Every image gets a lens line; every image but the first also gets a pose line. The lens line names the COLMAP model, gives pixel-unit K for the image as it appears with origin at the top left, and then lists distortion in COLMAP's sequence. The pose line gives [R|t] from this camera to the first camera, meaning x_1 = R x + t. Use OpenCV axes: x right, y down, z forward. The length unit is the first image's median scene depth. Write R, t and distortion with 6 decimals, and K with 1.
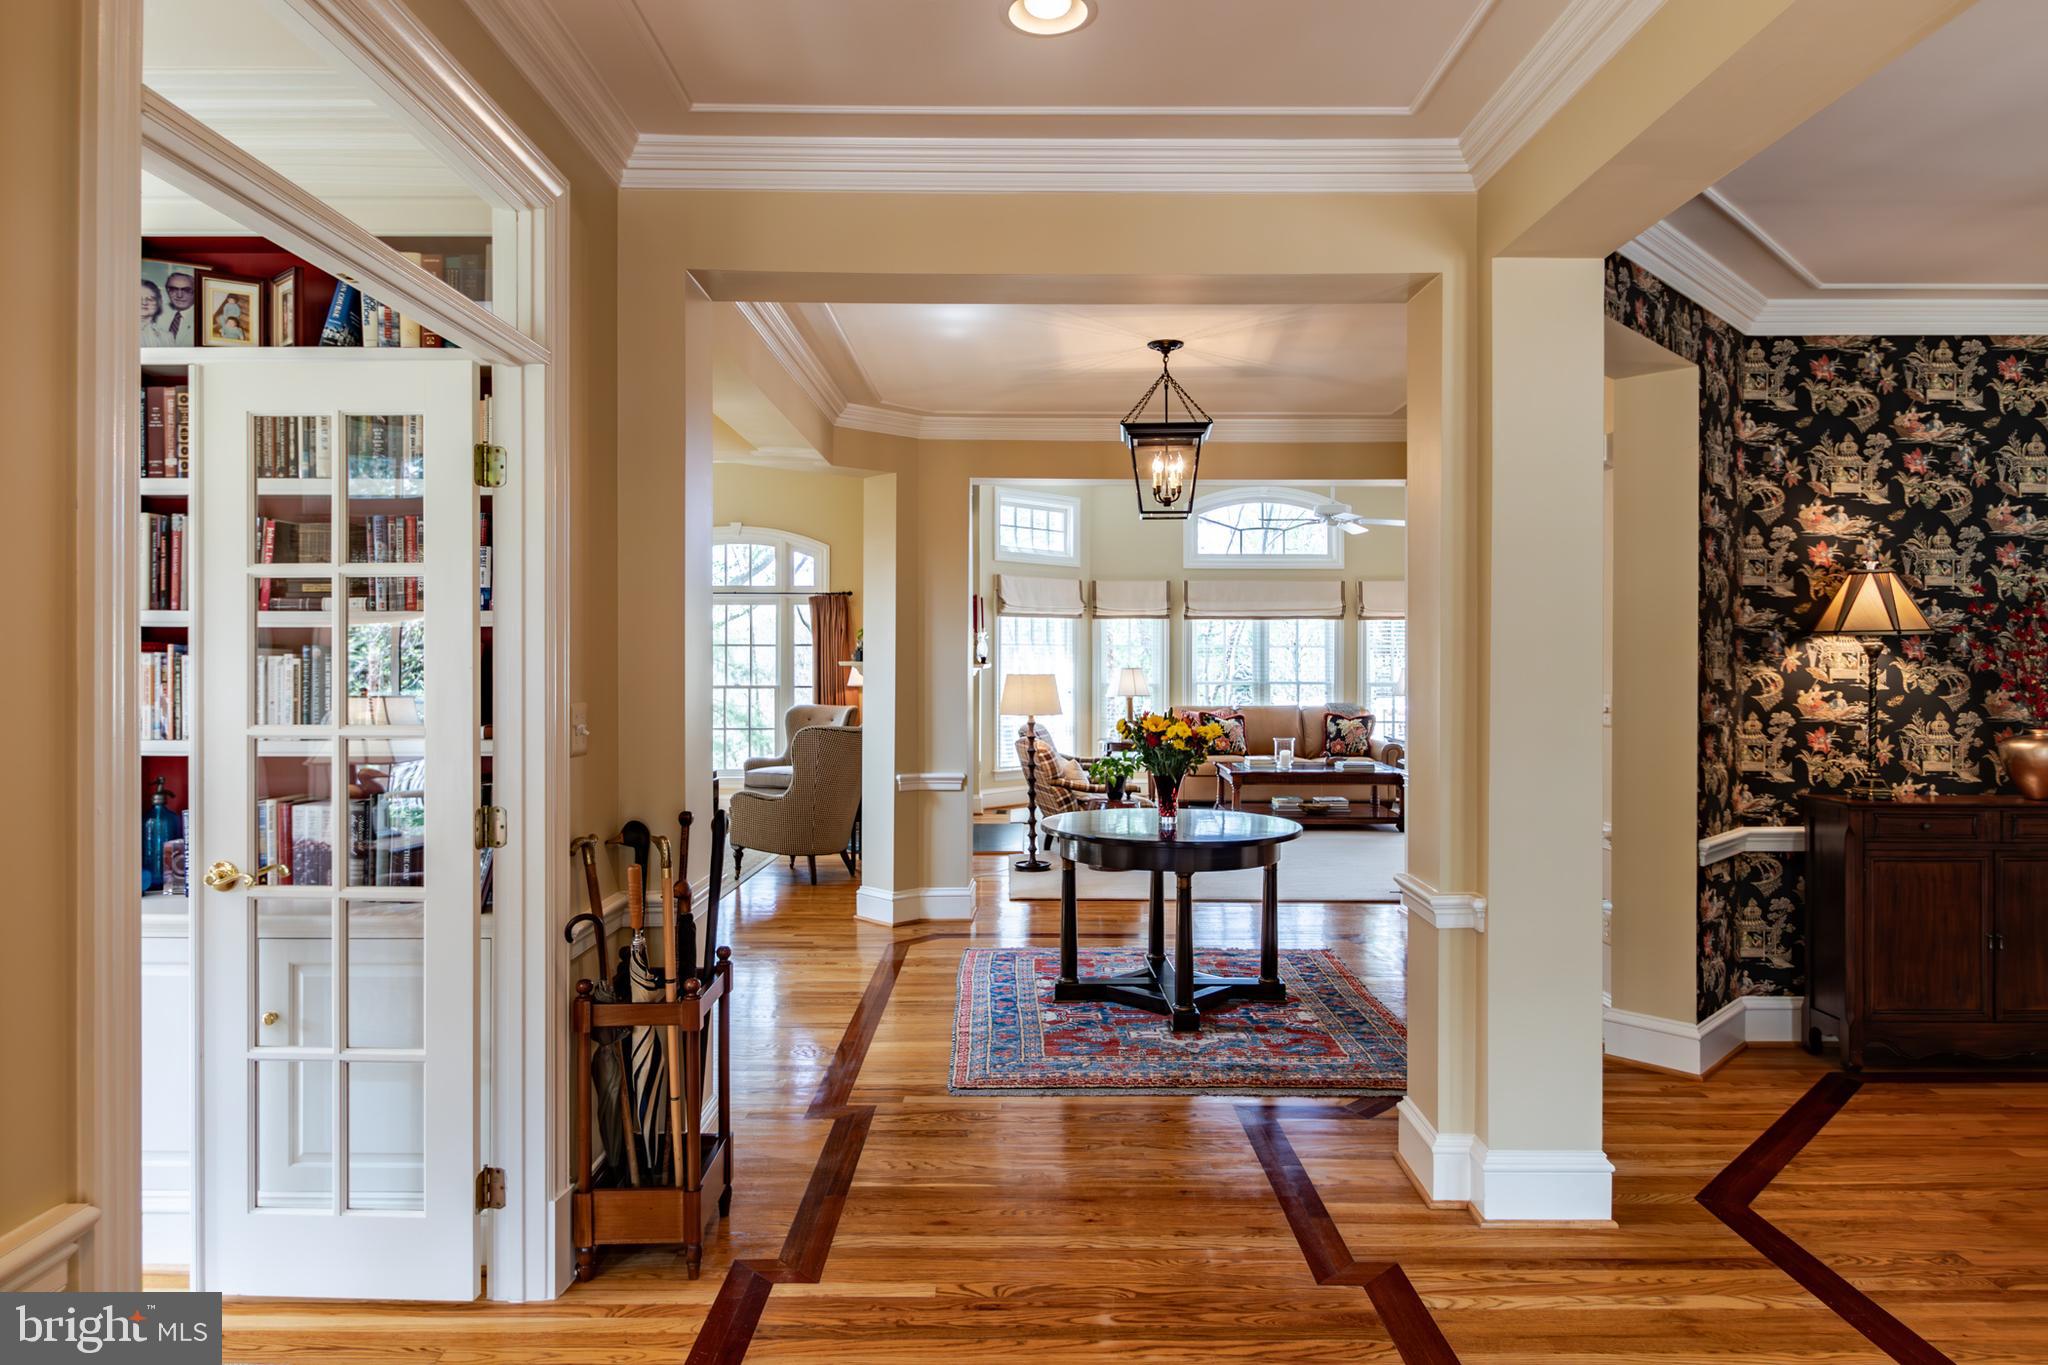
lens RADIAL K [[1245.0, 0, 1024.0], [0, 1245.0, 682.5], [0, 0, 1]] dist [0.000652, -0.000008]
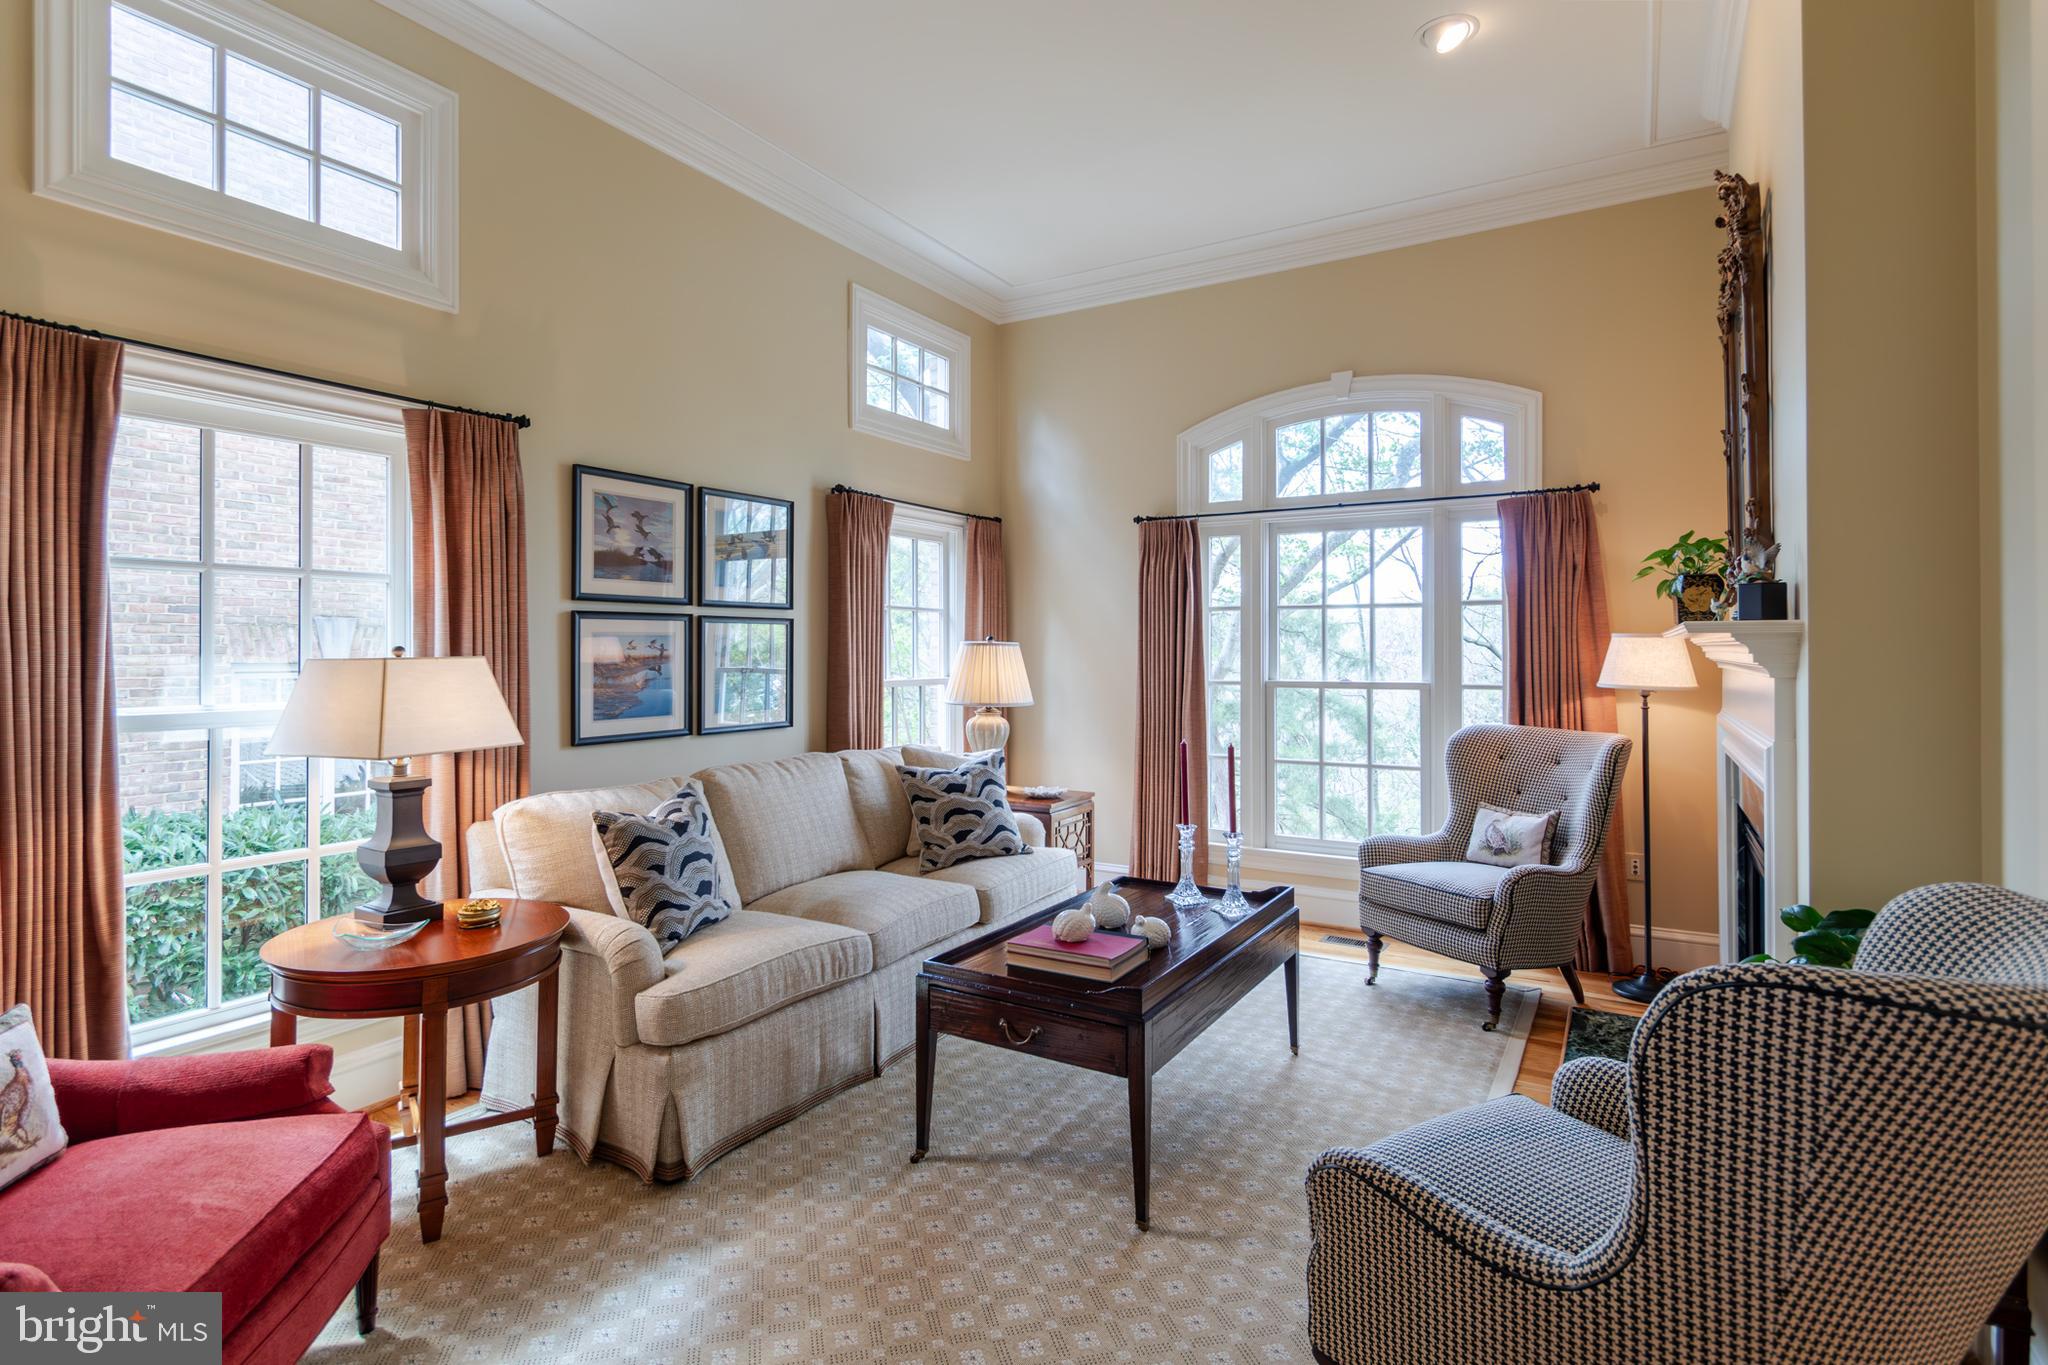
lens RADIAL K [[1017.9, 0, 1030.0], [0, 1017.9, 646.7], [0, 0, 1]] dist [0.005768, 0.000239]
pose [[0.857193, -0.002401, -0.514989, -0.283302], [-0.007403, 0.999828, -0.016985, -0.010398], [0.514941, 0.018372, 0.857029, 1.300403]]
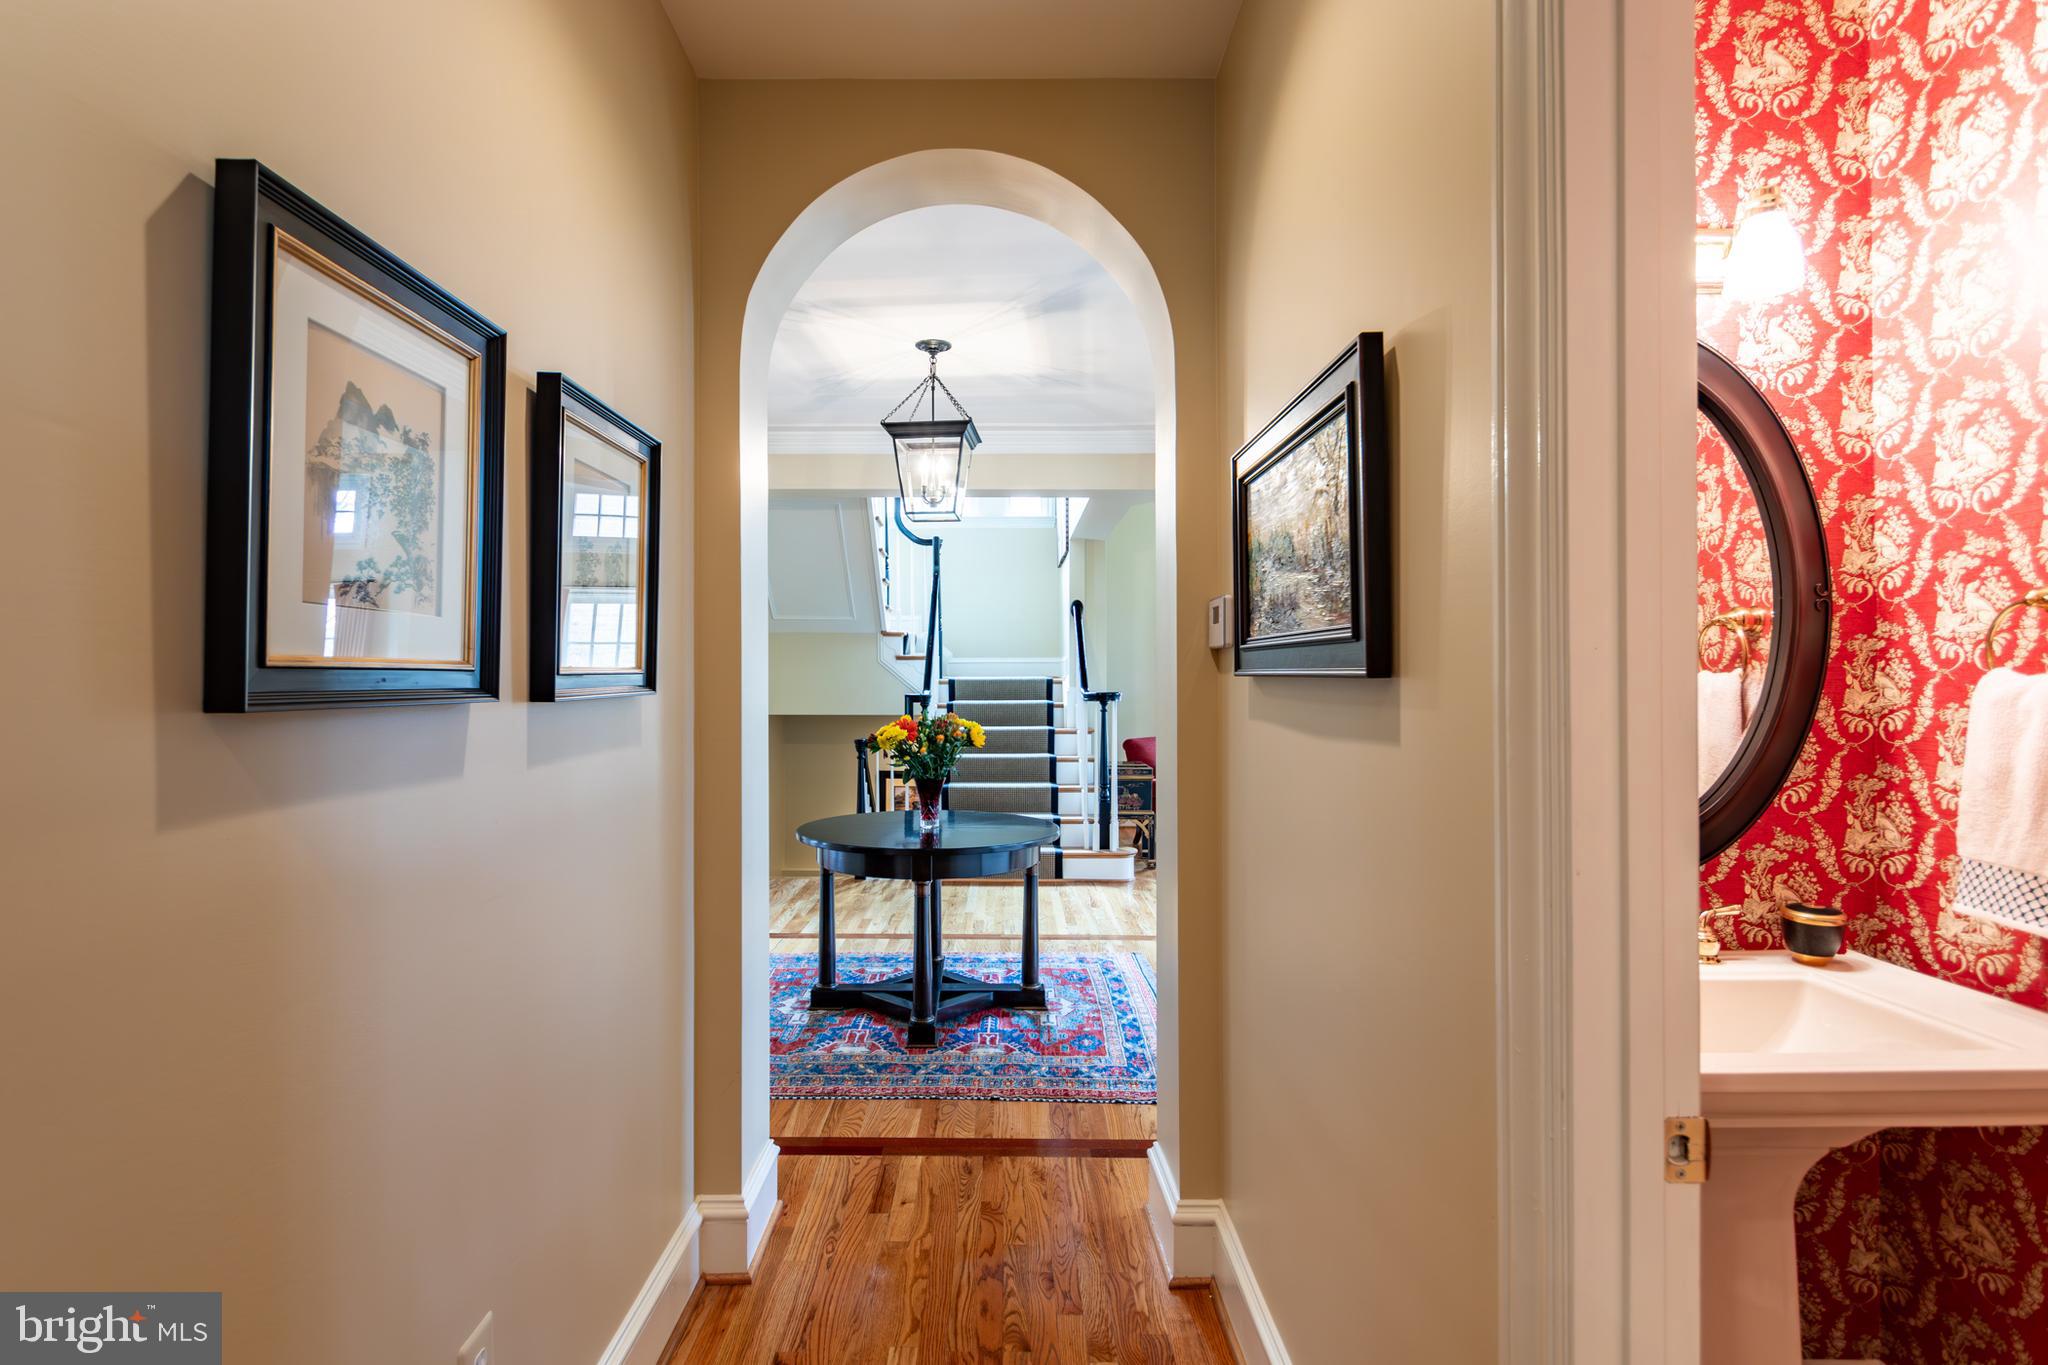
lens RADIAL K [[1045.8, 0, 1024.0], [0, 1045.8, 682.5], [0, 0, 1]] dist [0.000130, -0.014425]
pose [[0.004157, -0.001024, -0.999991, 1.013748], [-0.016889, 0.999857, -0.001094, -0.001890], [0.999849, 0.016893, 0.004139, 1.144175]]
